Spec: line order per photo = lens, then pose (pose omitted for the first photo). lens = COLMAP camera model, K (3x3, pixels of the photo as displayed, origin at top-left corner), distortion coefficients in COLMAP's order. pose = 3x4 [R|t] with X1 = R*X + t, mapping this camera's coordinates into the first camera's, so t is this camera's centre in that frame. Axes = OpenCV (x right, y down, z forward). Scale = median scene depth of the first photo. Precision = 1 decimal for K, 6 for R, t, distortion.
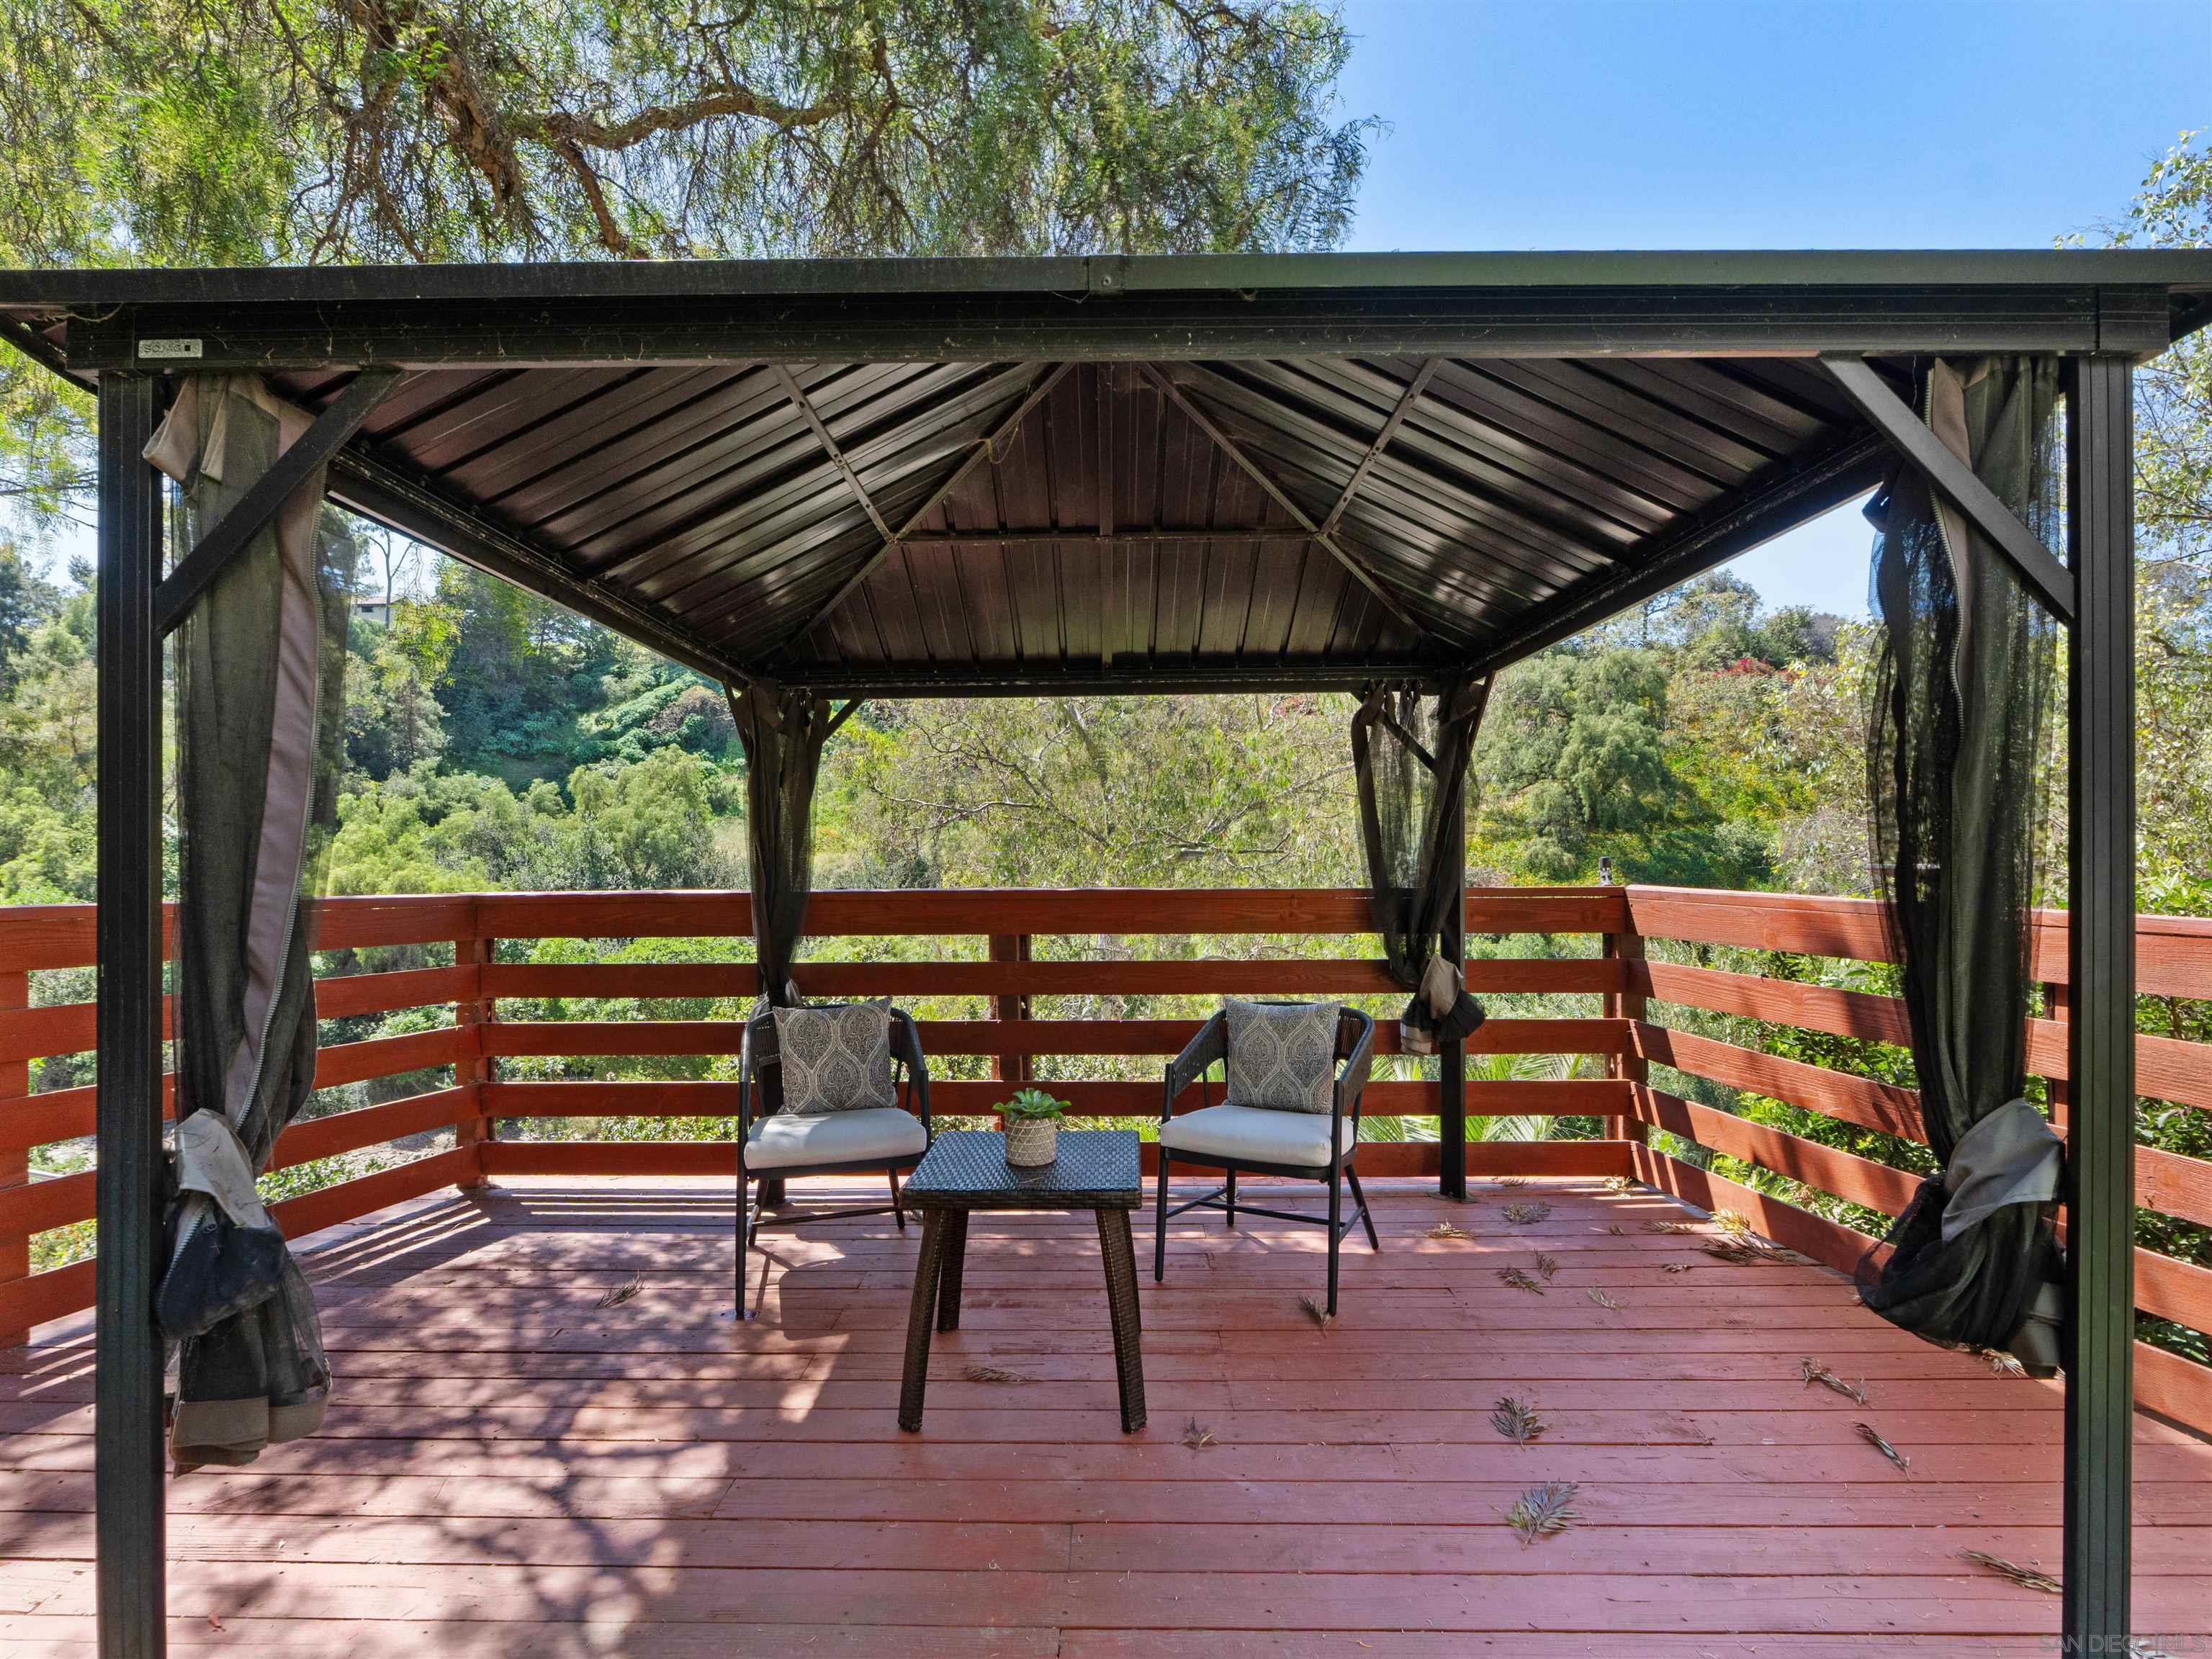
lens RADIAL K [[1058.0, 0, 1104.4], [0, 1058.0, 837.3], [0, 0, 1]] dist [-0.006418, 0.001404]
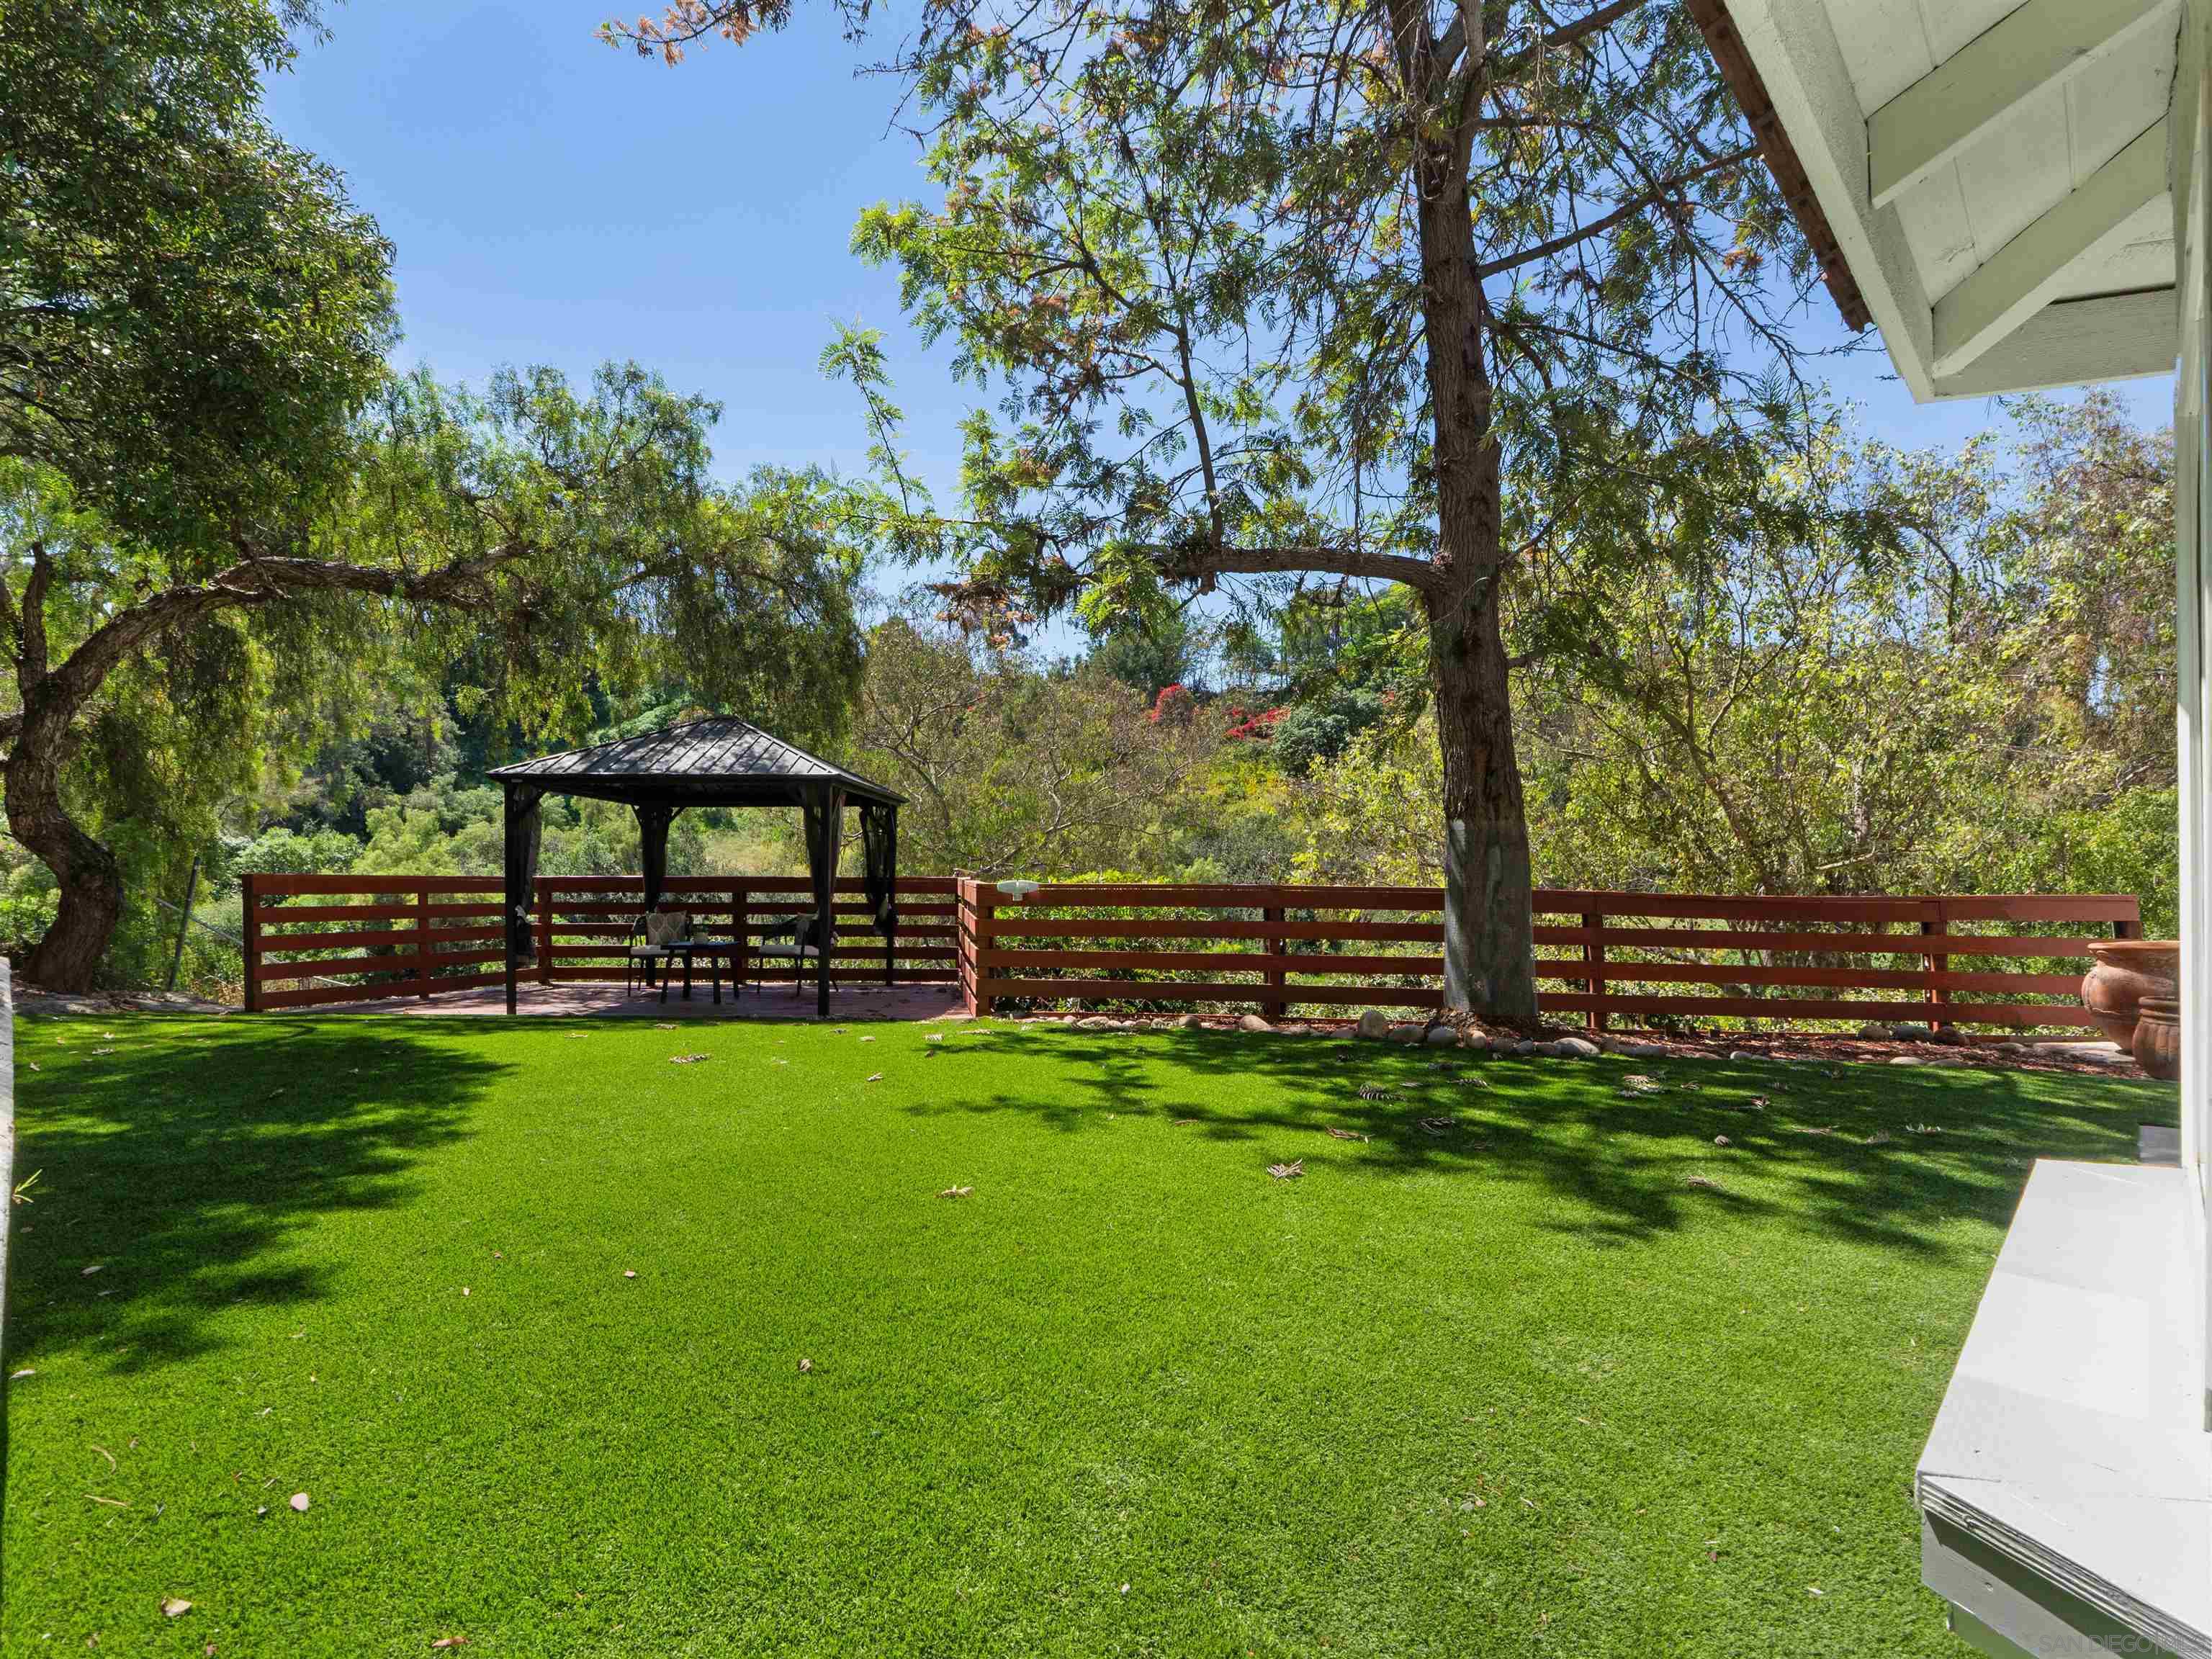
lens RADIAL K [[1058.0, 0, 1097.6], [0, 1058.0, 851.1], [0, 0, 1]] dist [-0.006418, 0.001404]
pose [[0.999930, 0.008547, -0.008147, 0.047801], [-0.008542, 0.999963, 0.000710, -0.001338], [0.008153, -0.000640, 0.999967, -0.096356]]
